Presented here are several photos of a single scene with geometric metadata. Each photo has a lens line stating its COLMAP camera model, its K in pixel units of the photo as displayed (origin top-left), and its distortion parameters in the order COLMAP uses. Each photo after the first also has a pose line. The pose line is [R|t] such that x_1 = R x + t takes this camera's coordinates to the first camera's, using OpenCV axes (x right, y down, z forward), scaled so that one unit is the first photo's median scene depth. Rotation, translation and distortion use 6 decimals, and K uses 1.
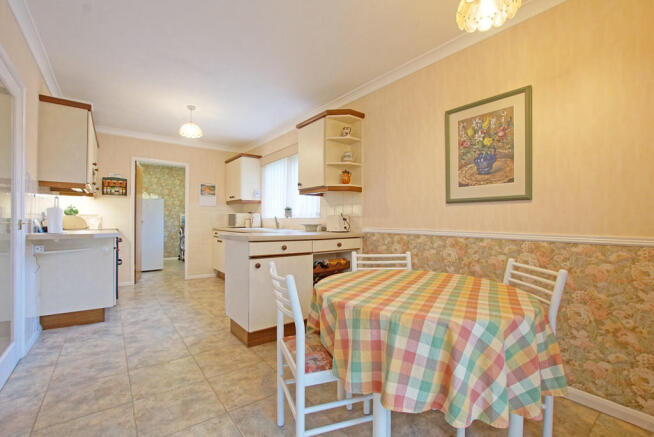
lens RADIAL K [[283.7, 0, 310.5], [0, 283.7, 217.8], [0, 0, 1]] dist [0.001321, 0.000276]
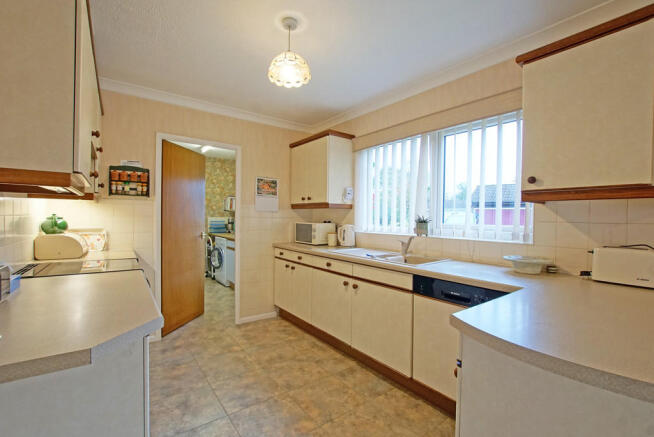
lens RADIAL K [[289.7, 0, 324.2], [0, 289.7, 220.1], [0, 0, 1]] dist [-0.023516, 0.000363]
pose [[0.999868, 0.006163, 0.015025, -0.286731], [-0.006442, 0.999807, 0.018543, -0.041651], [-0.014908, -0.018638, 0.999715, 0.386842]]
